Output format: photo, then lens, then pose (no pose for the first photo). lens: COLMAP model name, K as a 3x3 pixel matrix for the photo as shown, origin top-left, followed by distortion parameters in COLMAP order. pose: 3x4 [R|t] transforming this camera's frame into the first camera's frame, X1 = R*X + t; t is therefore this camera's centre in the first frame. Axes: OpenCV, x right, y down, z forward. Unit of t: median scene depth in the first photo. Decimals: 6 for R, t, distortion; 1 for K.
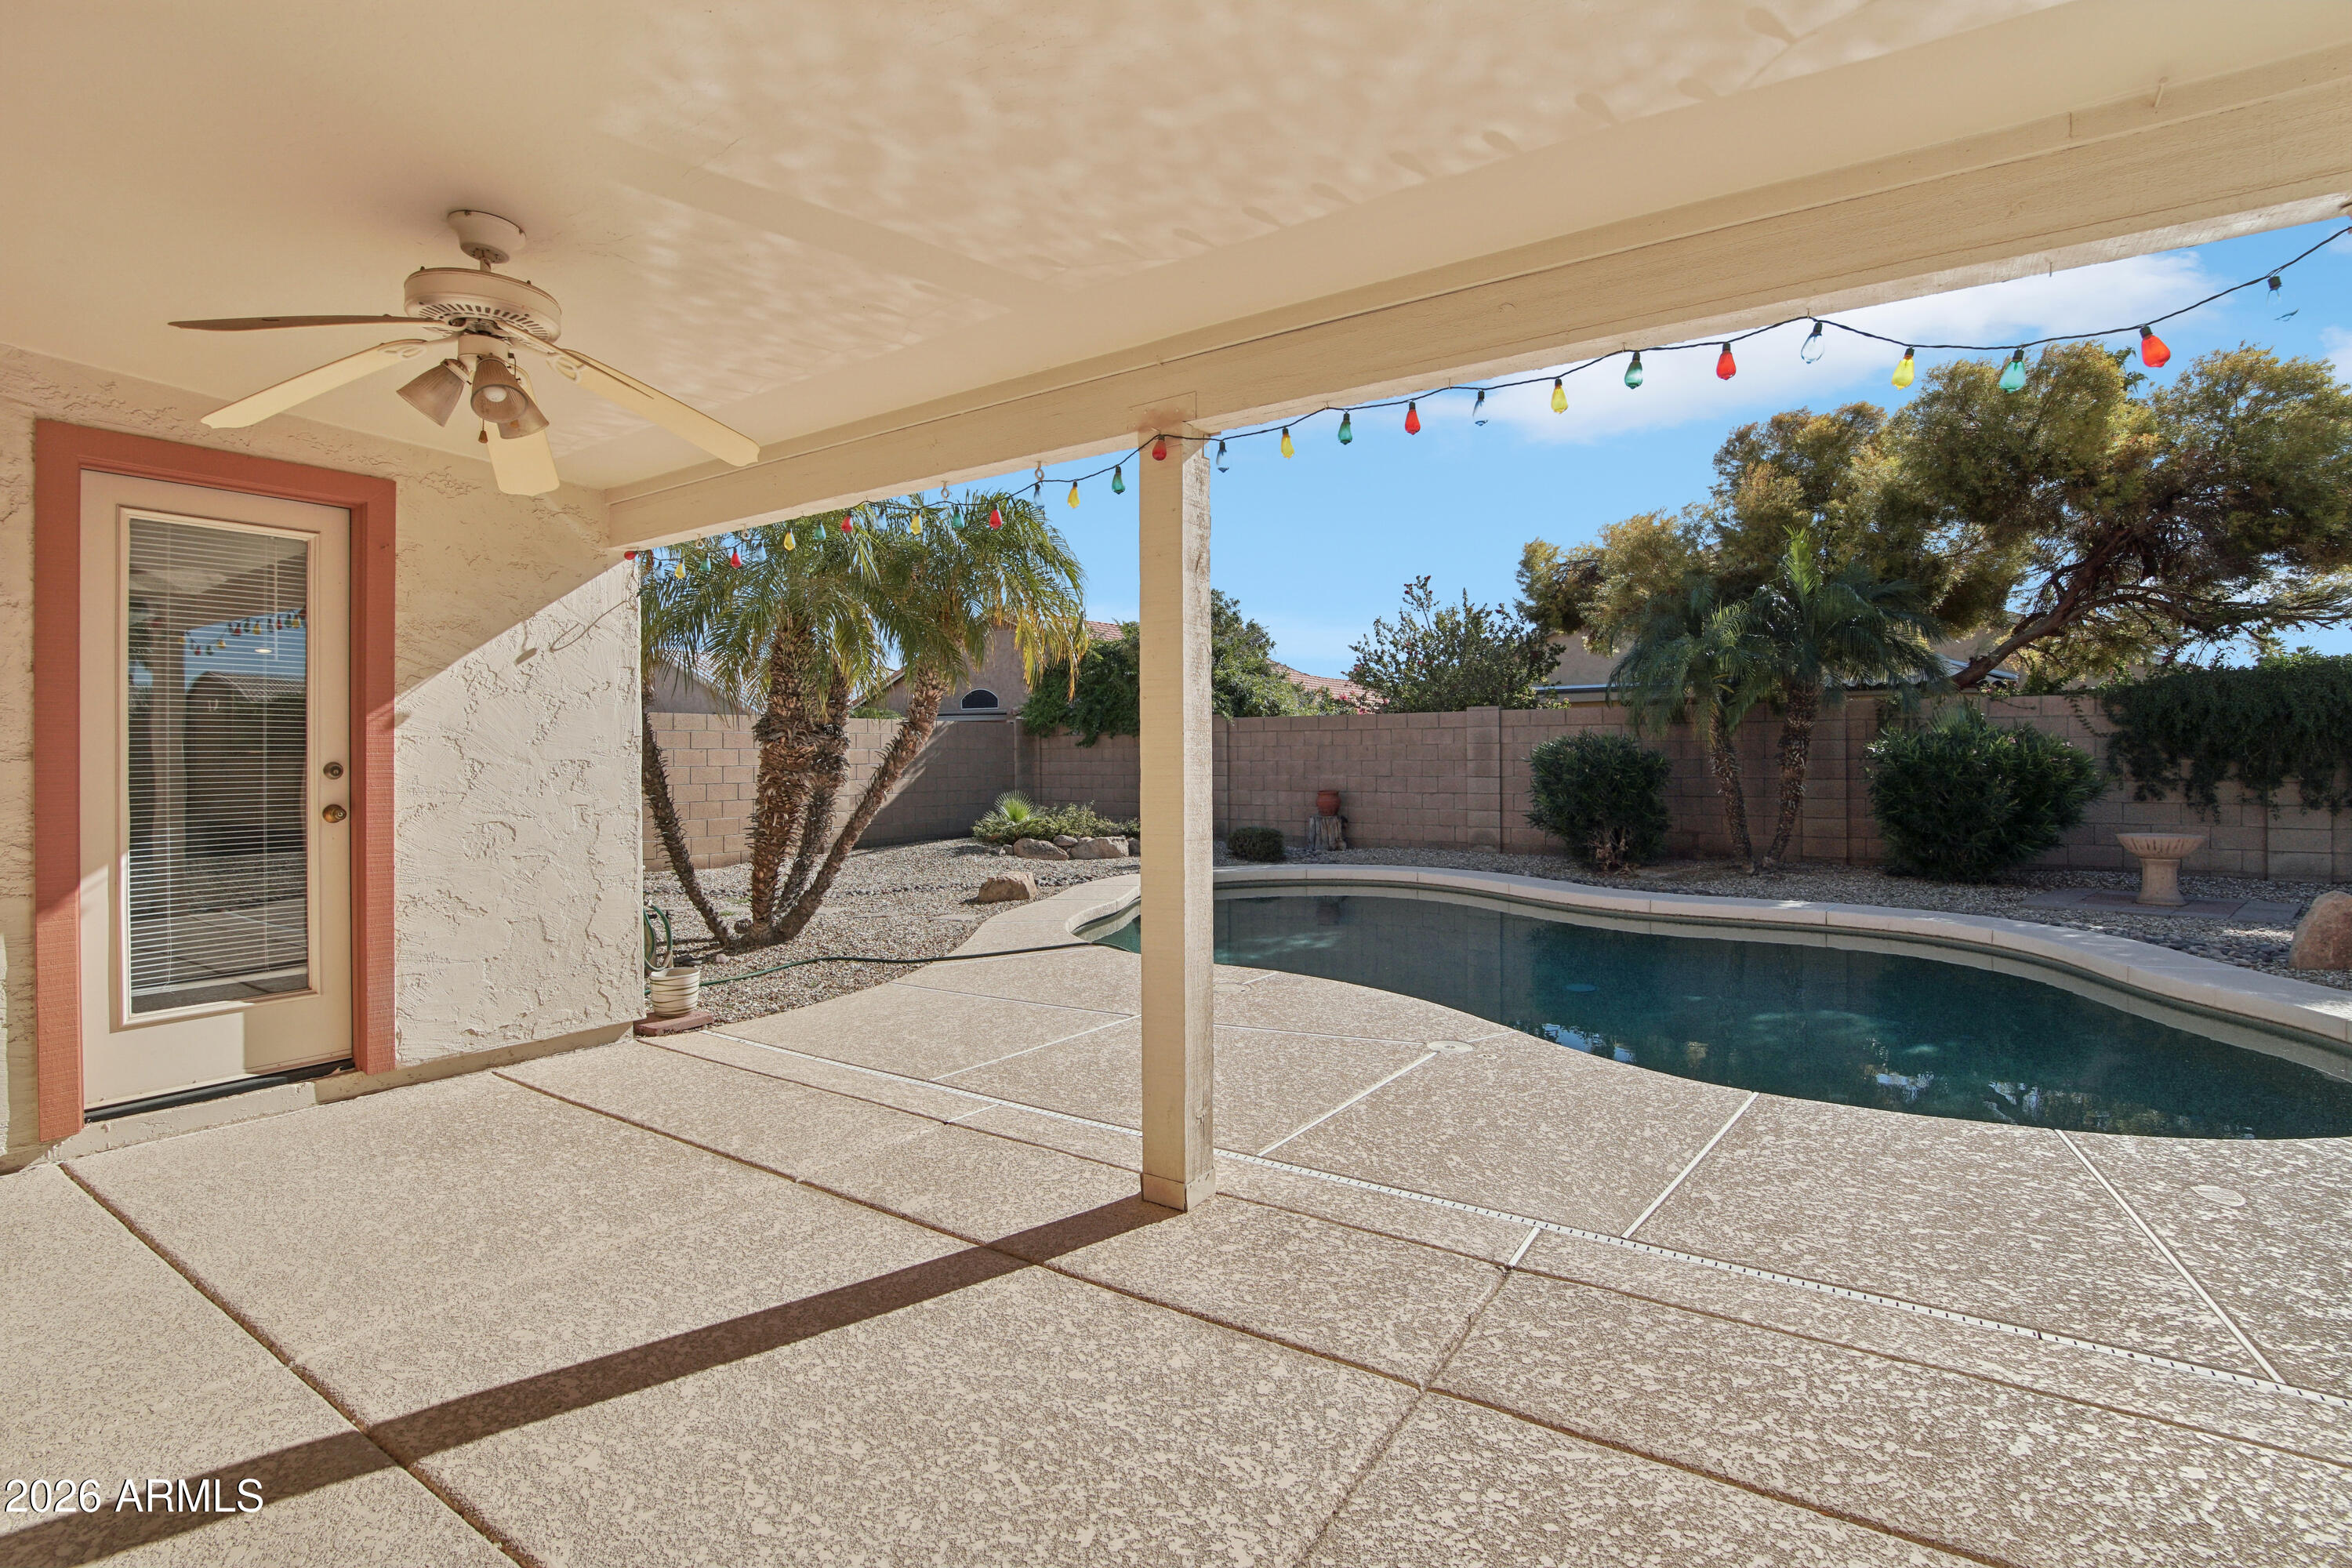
lens RADIAL K [[1079.1, 0, 1174.3], [0, 1079.1, 763.0], [0, 0, 1]] dist [-0.043402, 0.008375]
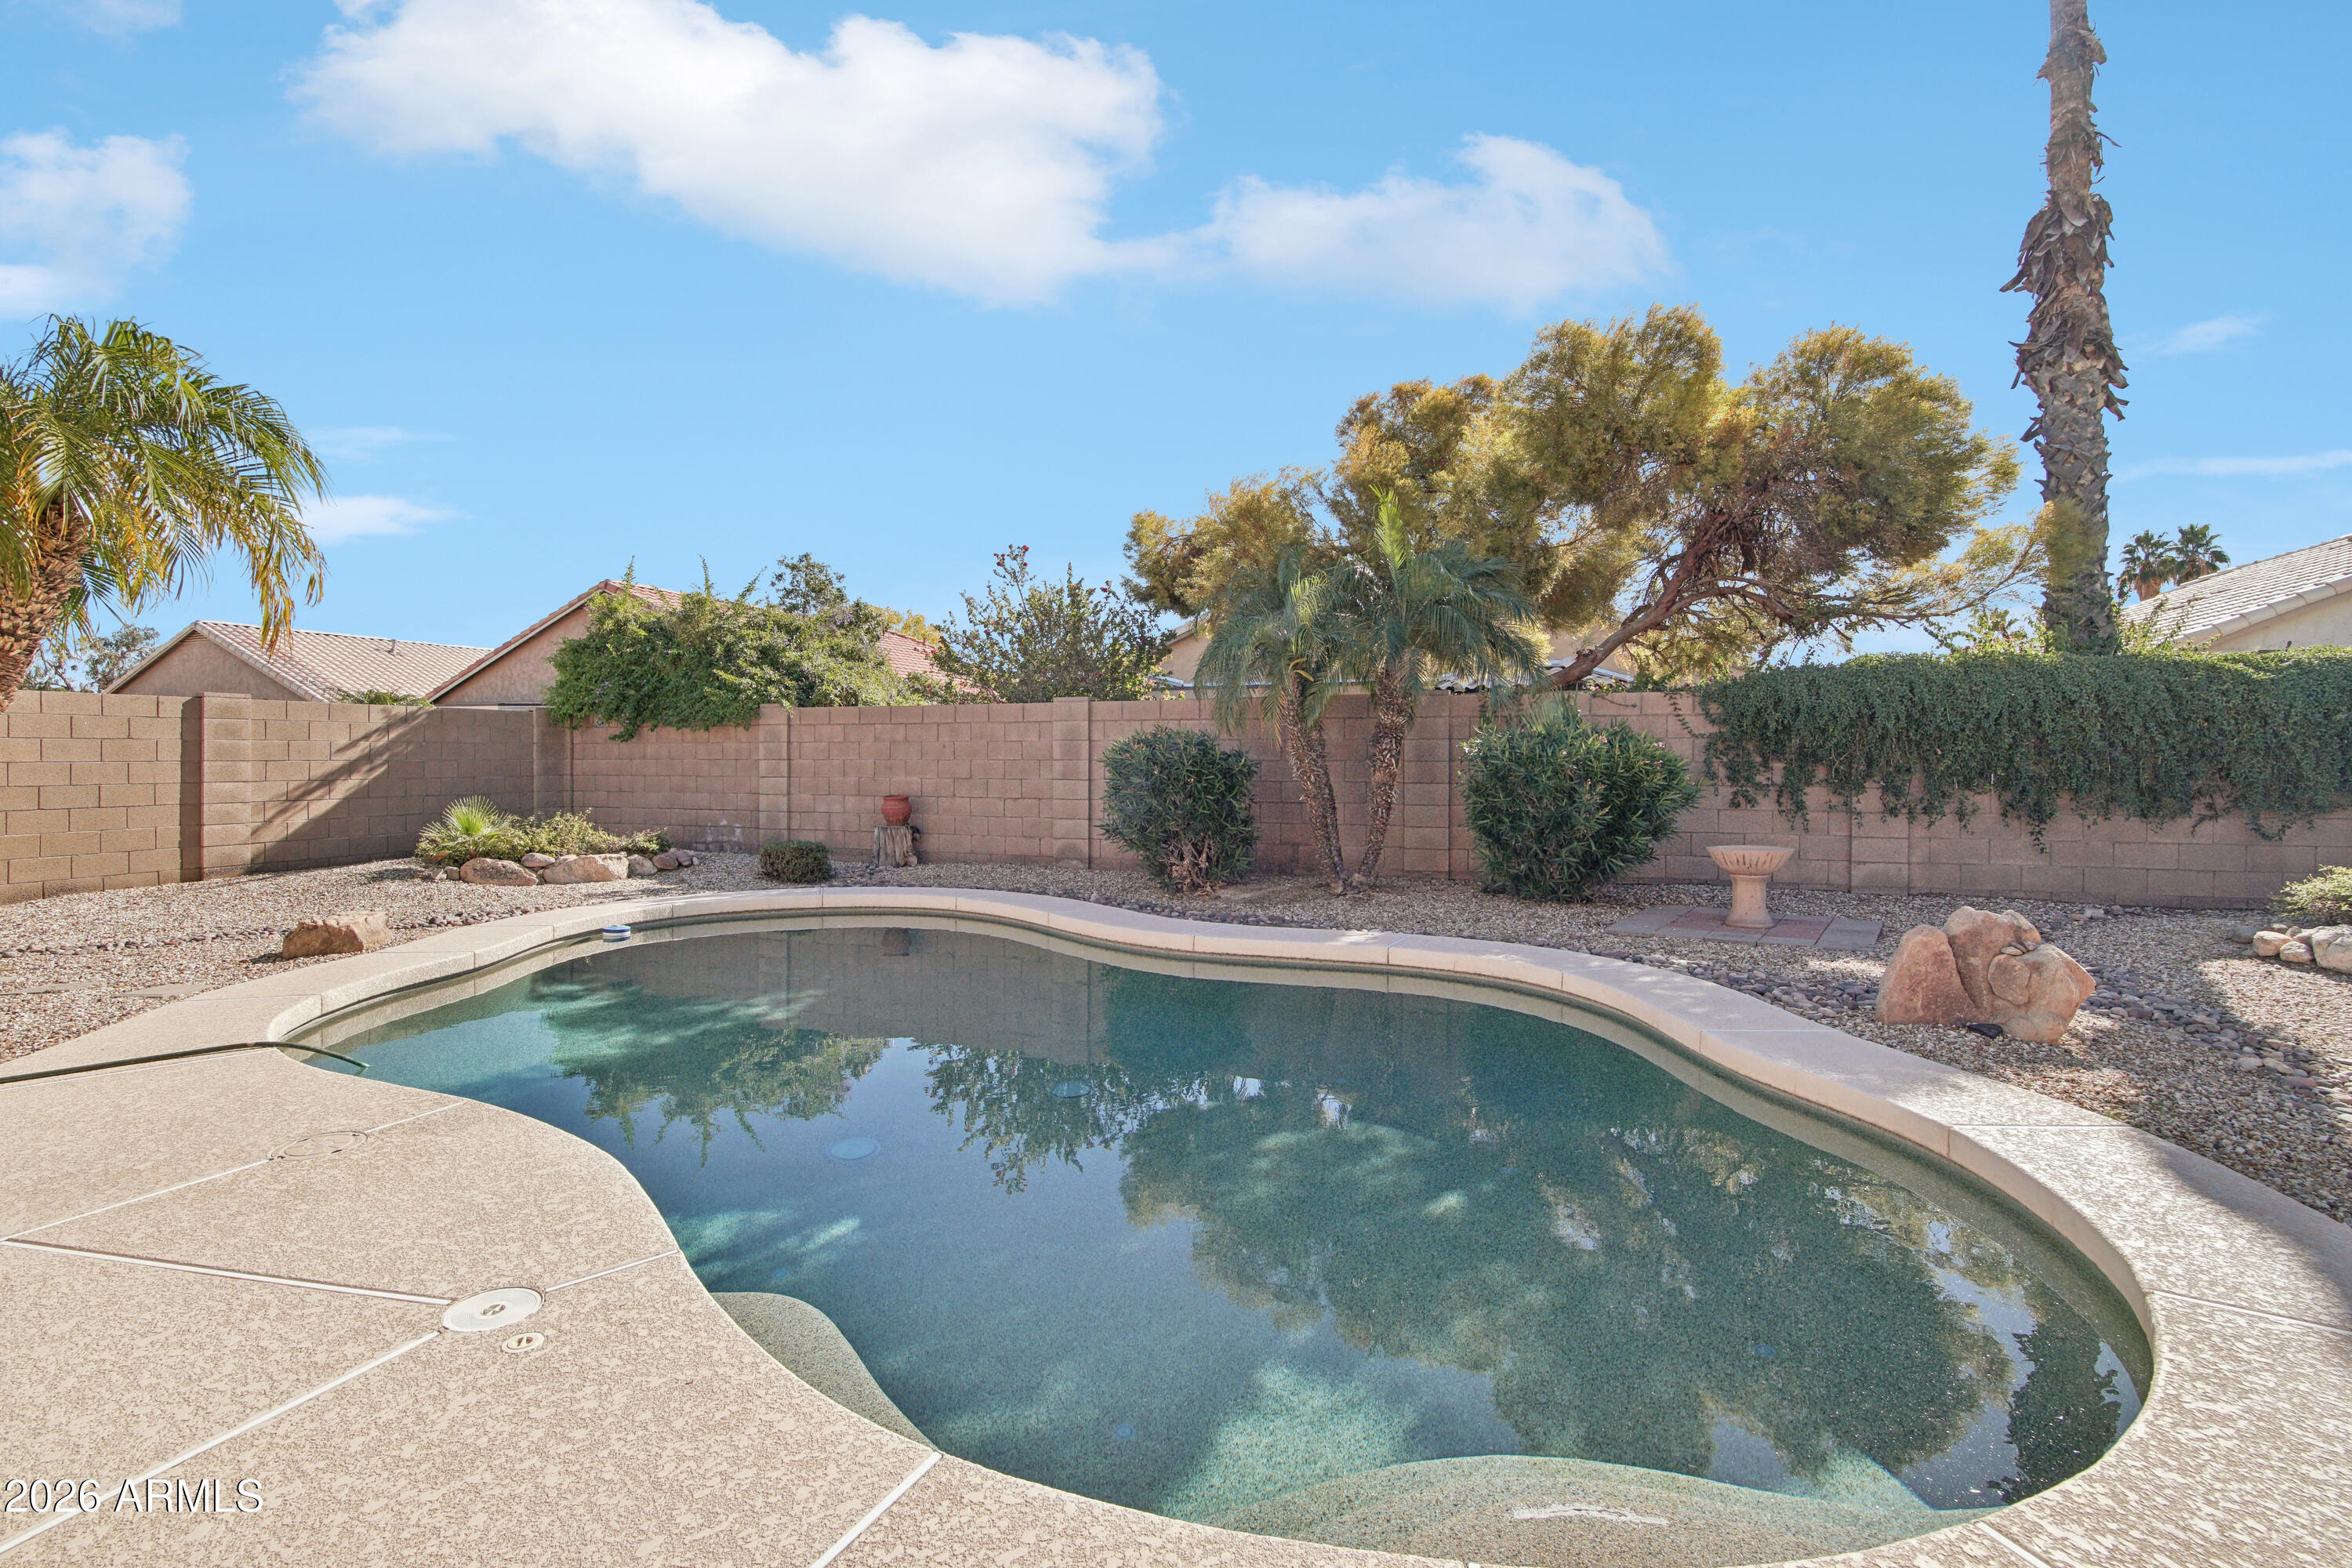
lens RADIAL K [[1079.1, 0, 1157.5], [0, 1079.1, 771.0], [0, 0, 1]] dist [-0.043402, 0.008375]
pose [[0.972749, 0.003796, 0.231831, 0.193081], [-0.005286, 0.999969, 0.005807, 0.001032], [-0.231802, -0.006874, 0.972739, 0.187228]]
